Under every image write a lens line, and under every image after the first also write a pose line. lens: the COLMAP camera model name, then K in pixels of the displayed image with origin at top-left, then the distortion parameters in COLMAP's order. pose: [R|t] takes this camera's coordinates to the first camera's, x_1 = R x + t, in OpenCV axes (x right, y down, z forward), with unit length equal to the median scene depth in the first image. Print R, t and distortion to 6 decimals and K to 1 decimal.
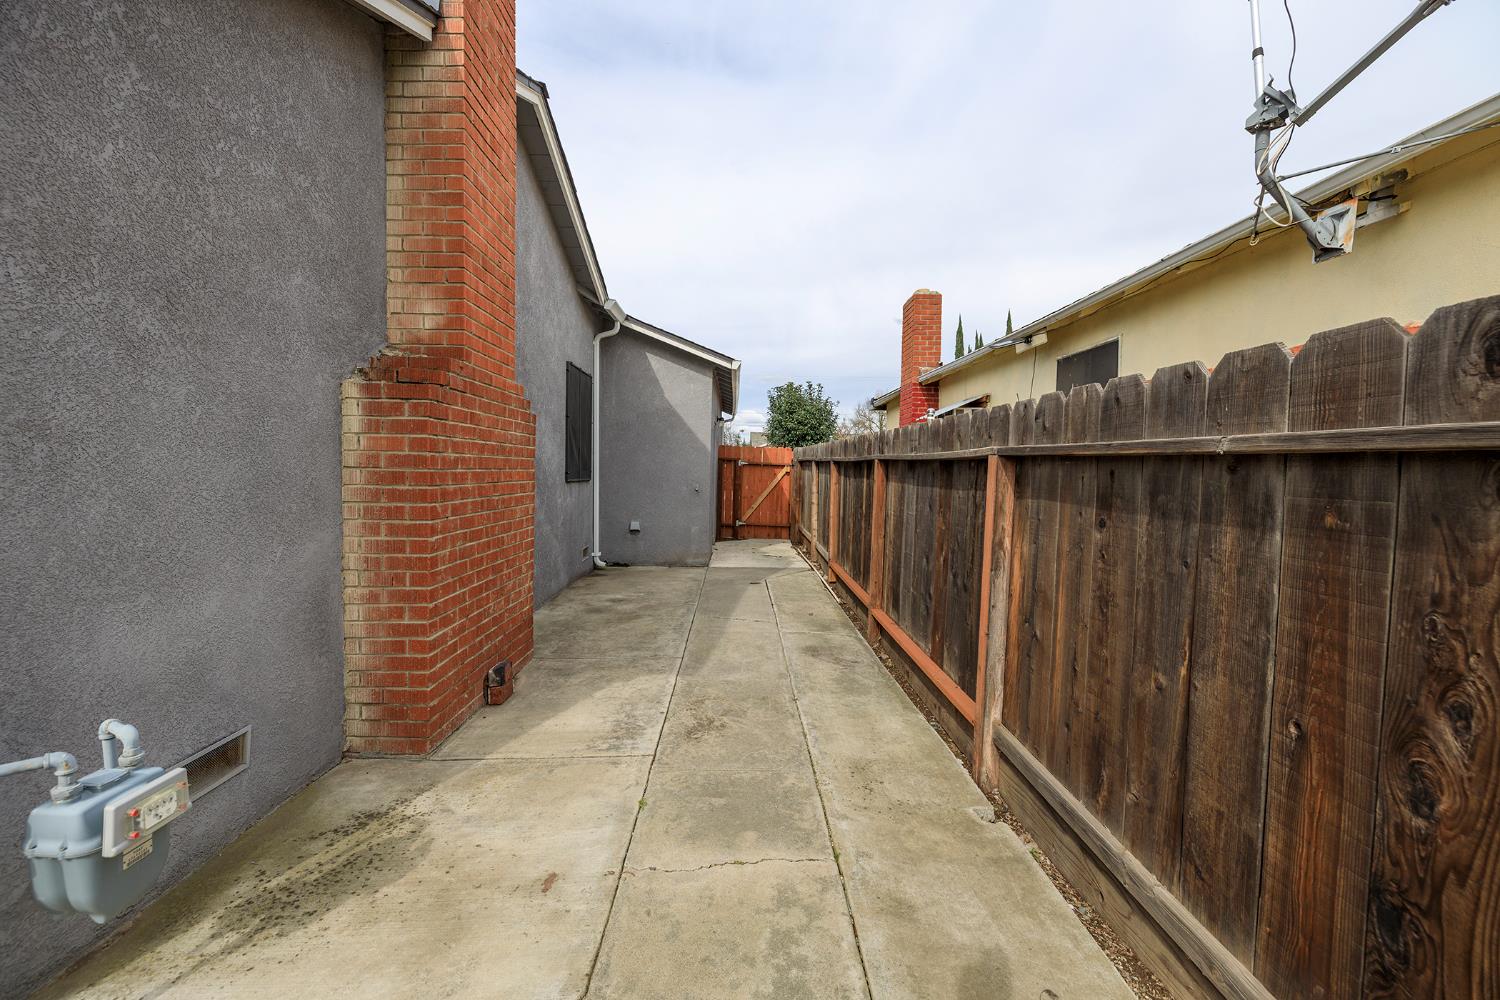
lens RADIAL K [[626.4, 0, 741.5], [0, 626.4, 494.4], [0, 0, 1]] dist [0.001110, 0.000598]
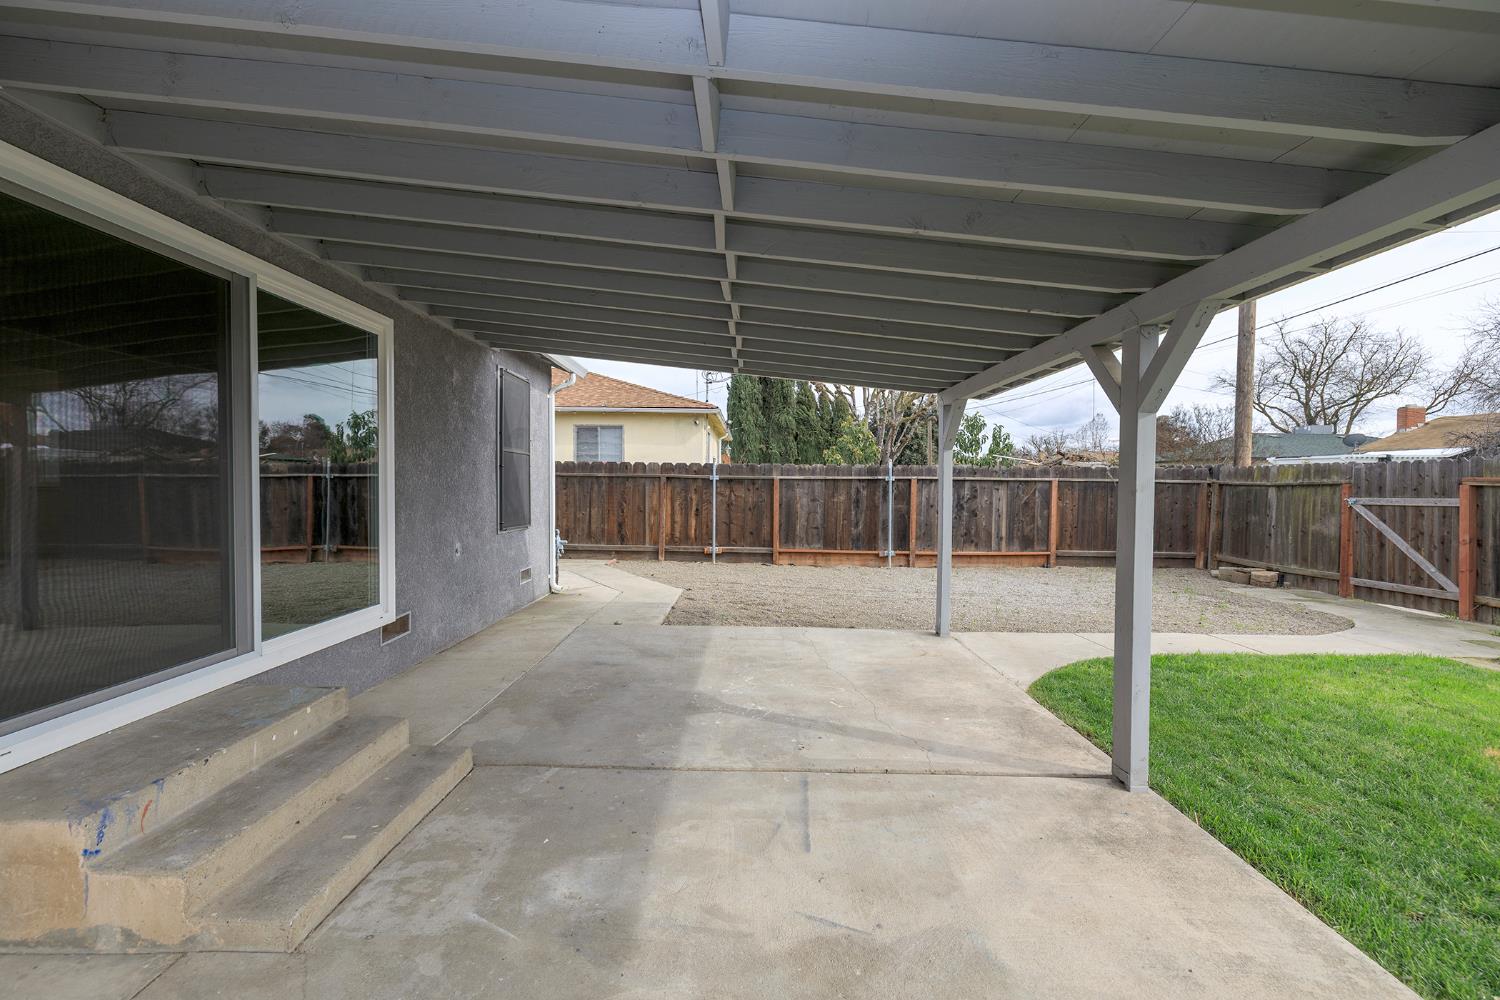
lens RADIAL K [[626.4, 0, 741.5], [0, 626.4, 494.4], [0, 0, 1]] dist [0.001110, 0.000598]
pose [[0.026987, -0.034374, 0.999045, -1.558228], [0.038609, 0.998699, 0.033319, -0.007284], [-0.998890, 0.037673, 0.028279, -0.206732]]
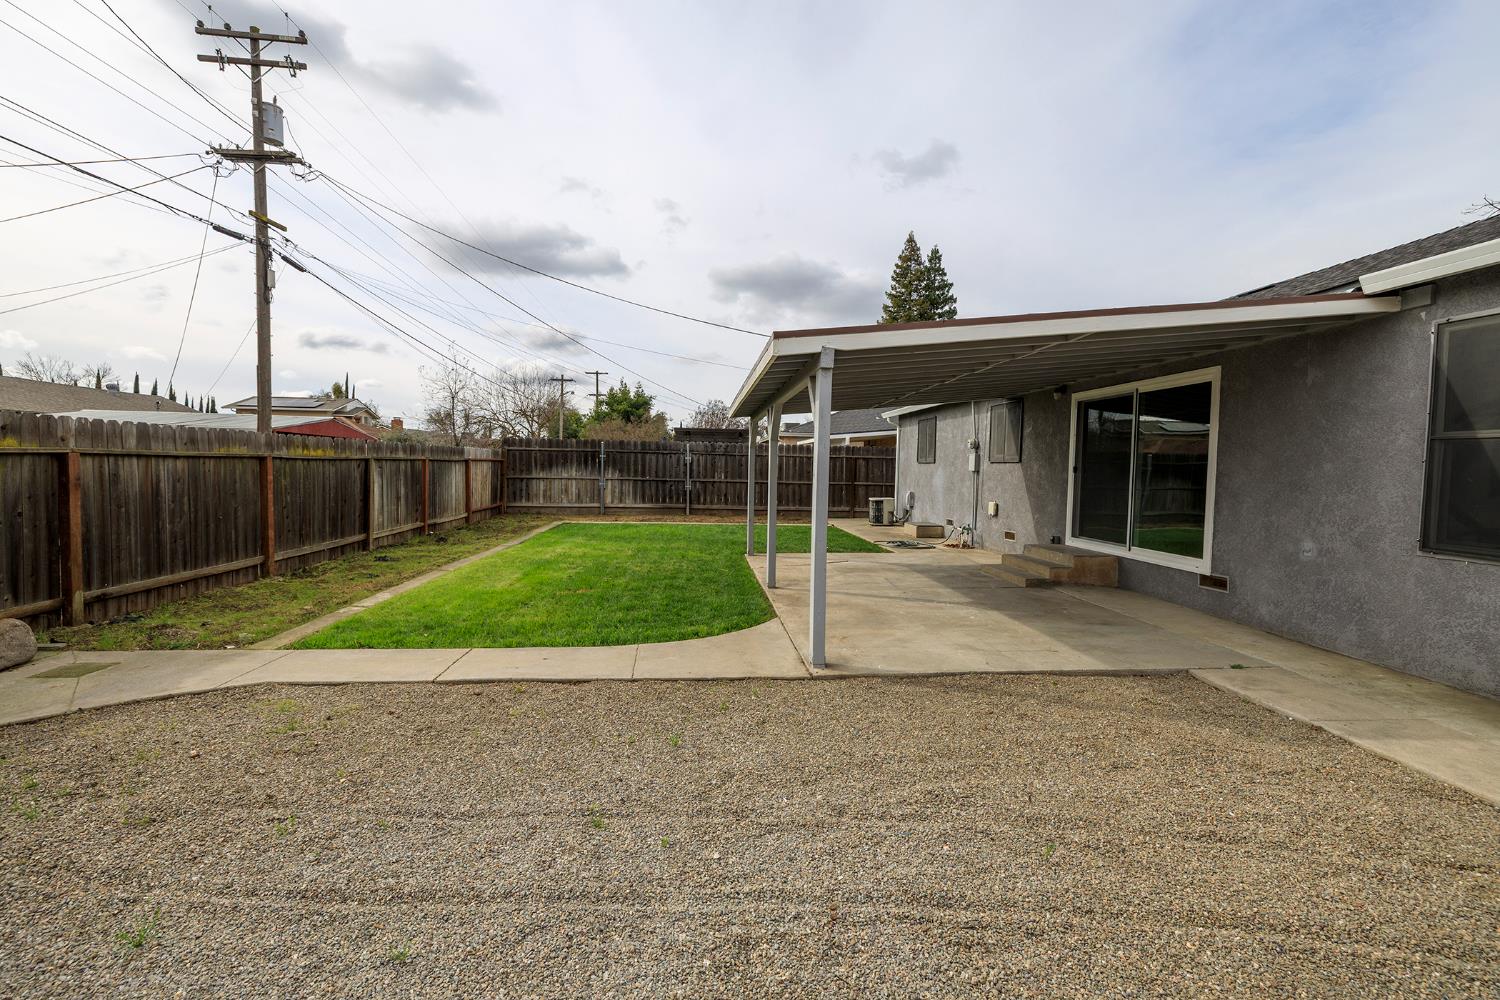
lens RADIAL K [[629.0, 0, 745.9], [0, 629.0, 494.0], [0, 0, 1]] dist [0.000991, 0.000038]
pose [[0.068545, 0.027053, -0.997281, 0.085252], [-0.062909, 0.997760, 0.022742, 0.035843], [0.995663, 0.061180, 0.070093, -0.614880]]
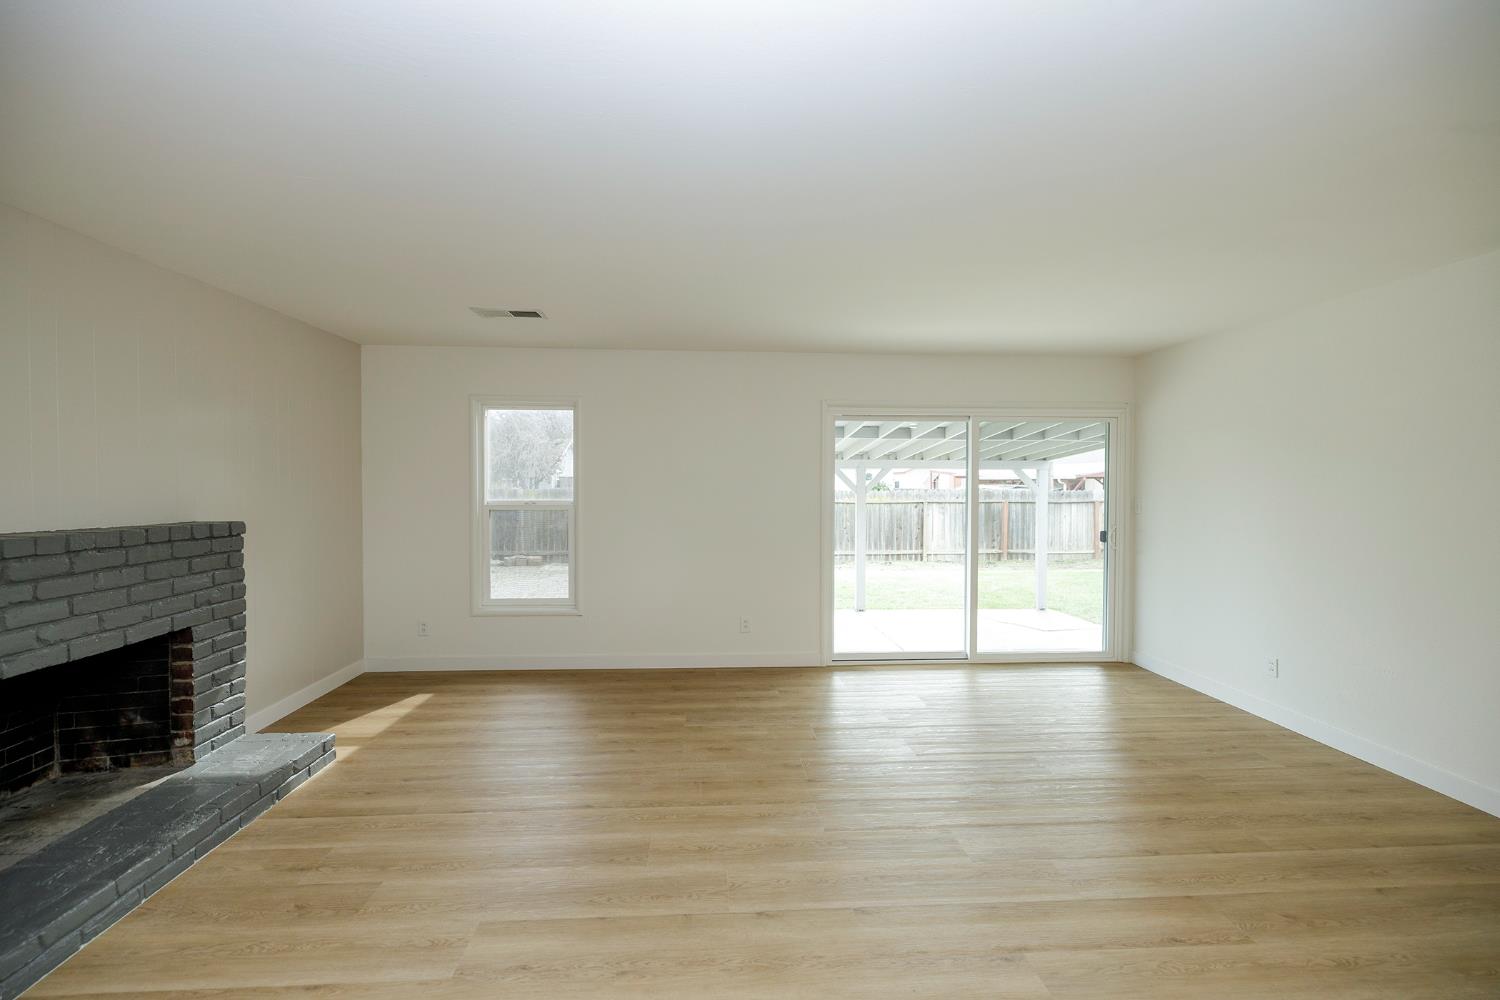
lens RADIAL K [[627.6, 0, 744.1], [0, 627.6, 491.0], [0, 0, 1]] dist [-0.001252, 0.000070]
pose [[-0.998546, -0.020611, -0.049805, -0.733650], [-0.023531, 0.997994, 0.058776, -0.131308], [0.048493, 0.059863, -0.997028, 0.988671]]
